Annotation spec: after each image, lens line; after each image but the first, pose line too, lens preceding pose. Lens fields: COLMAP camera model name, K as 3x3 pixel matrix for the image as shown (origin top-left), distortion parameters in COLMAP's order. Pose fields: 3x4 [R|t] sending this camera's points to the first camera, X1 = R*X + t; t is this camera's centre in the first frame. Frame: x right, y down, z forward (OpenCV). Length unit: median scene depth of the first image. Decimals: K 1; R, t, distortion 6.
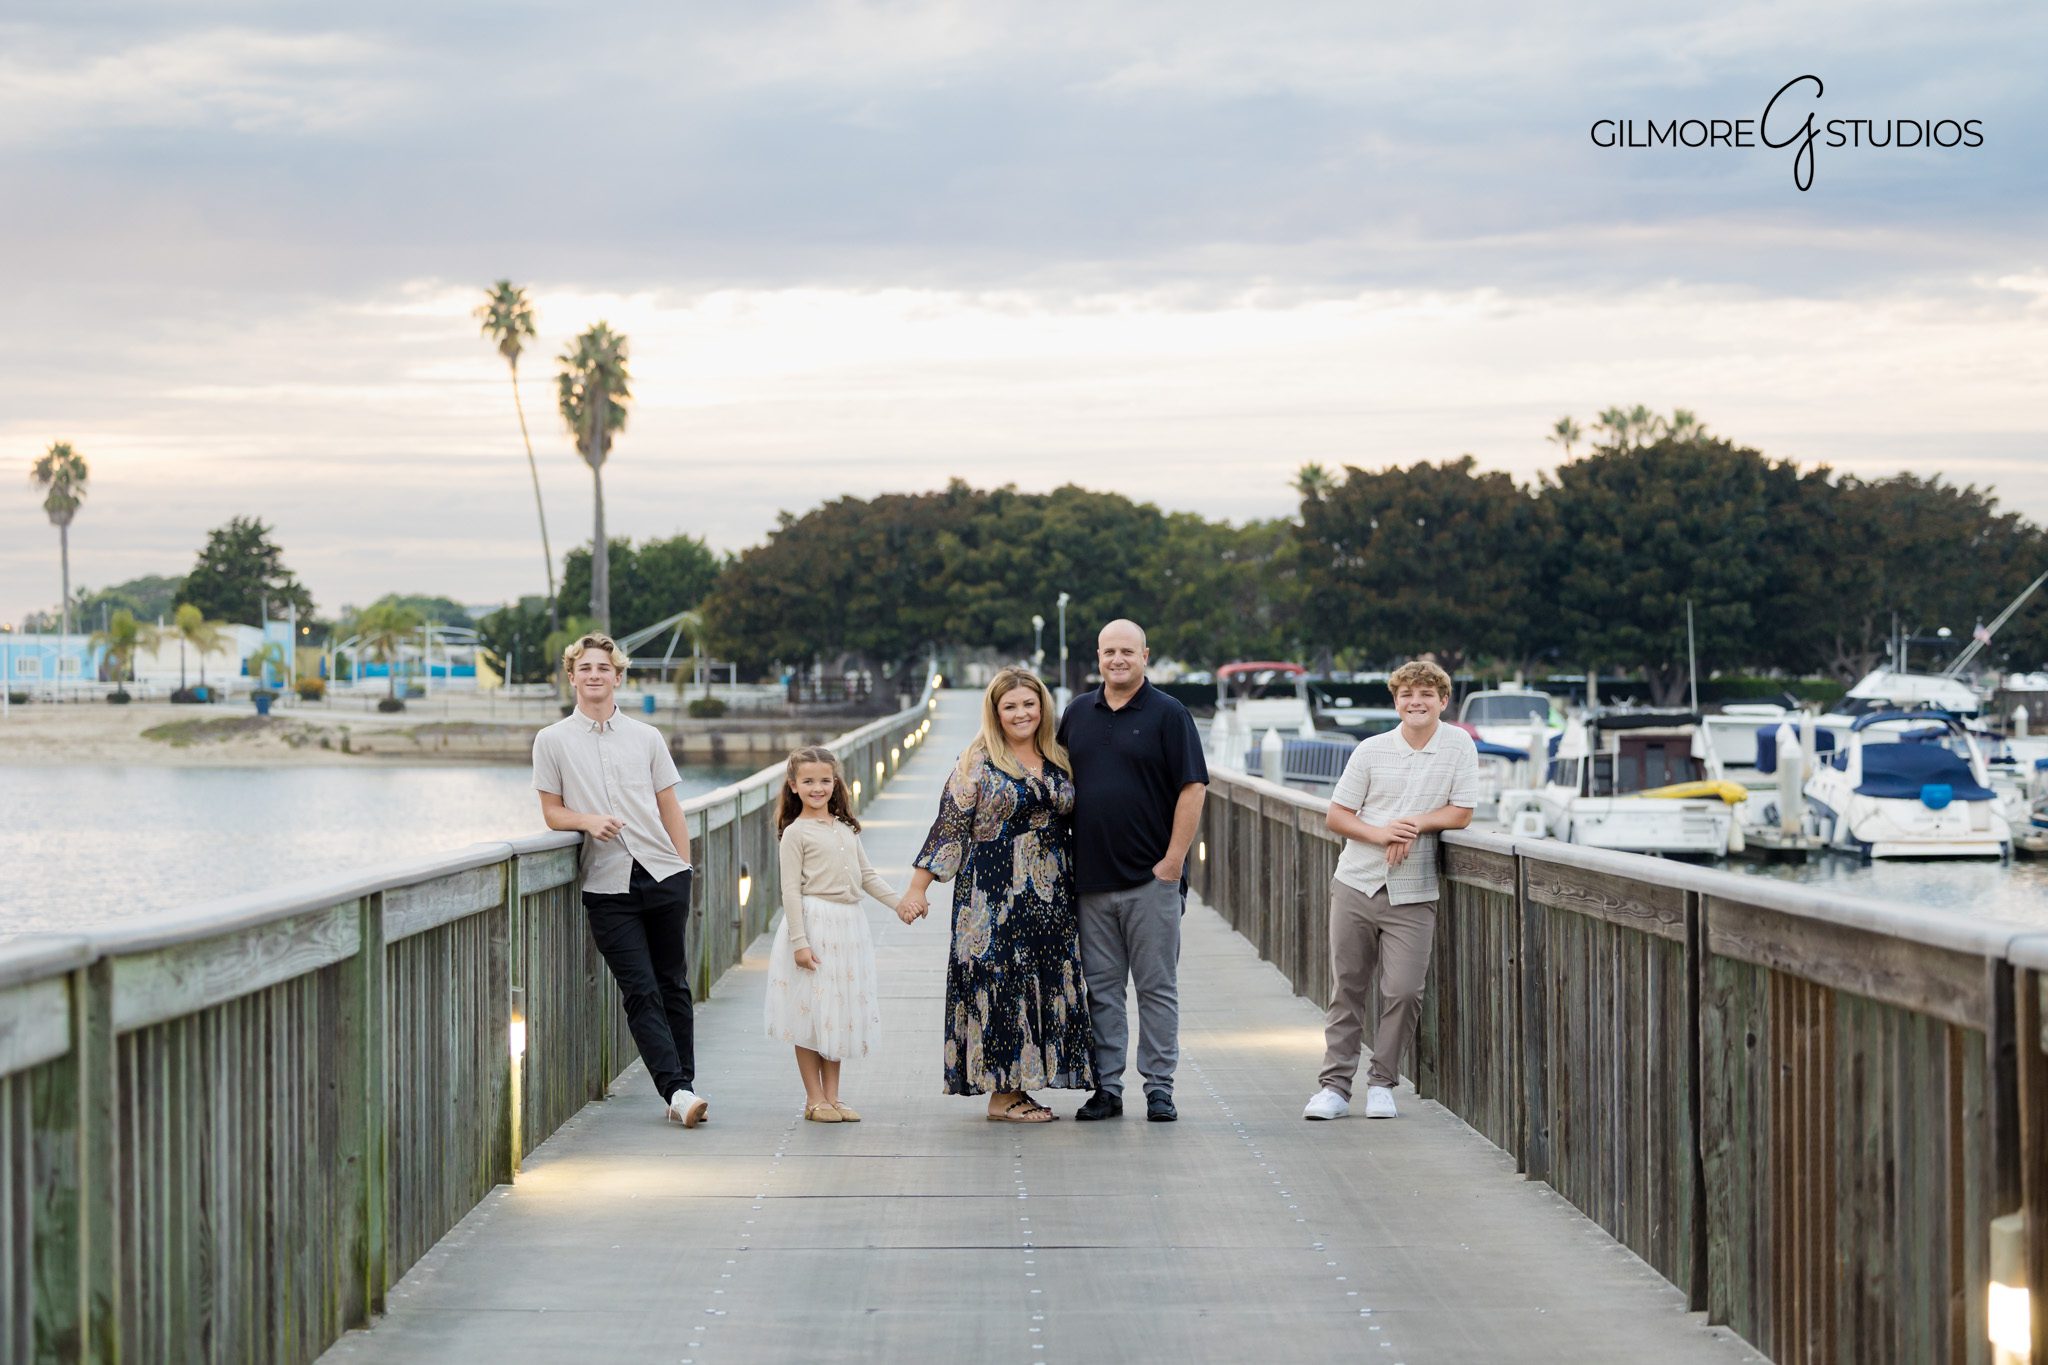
lens RADIAL K [[4394.7, 0, 1024.0], [0, 4394.7, 682.5], [0, 0, 1]] dist [0.005659, -0.052569]
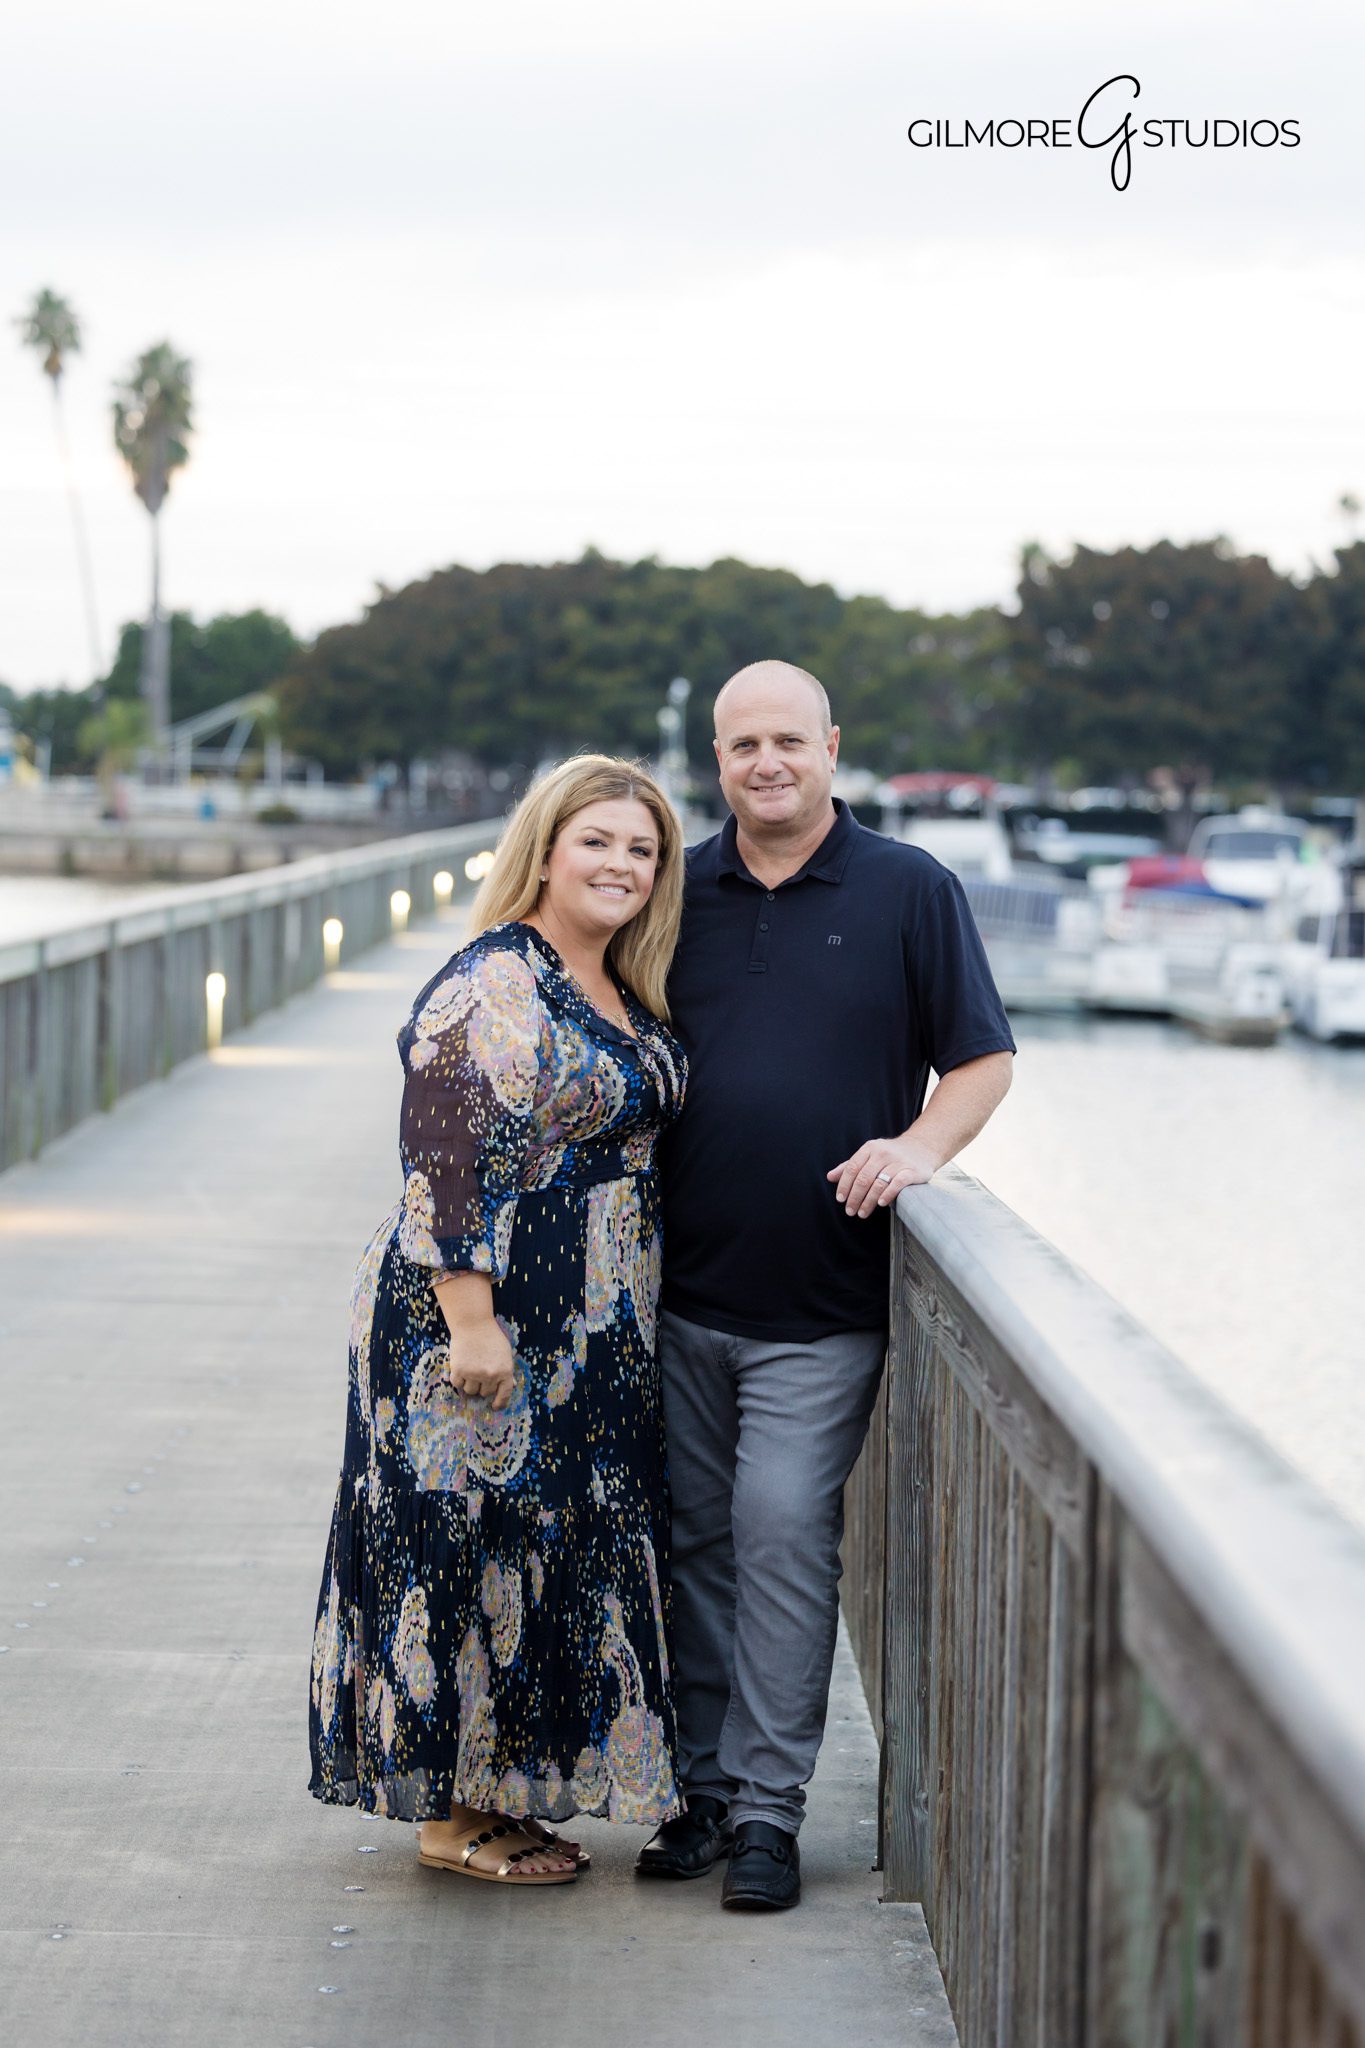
lens RADIAL K [[4677.2, 0, 682.5], [0, 4677.2, 1024.0], [0, 0, 1]] dist [0.407255, 0.094531]
pose [[0.999598, 0.027999, 0.004499, 0.000471], [-0.028181, 0.998484, 0.047285, 0.001239], [-0.003168, -0.047393, 0.998871, 0.125606]]
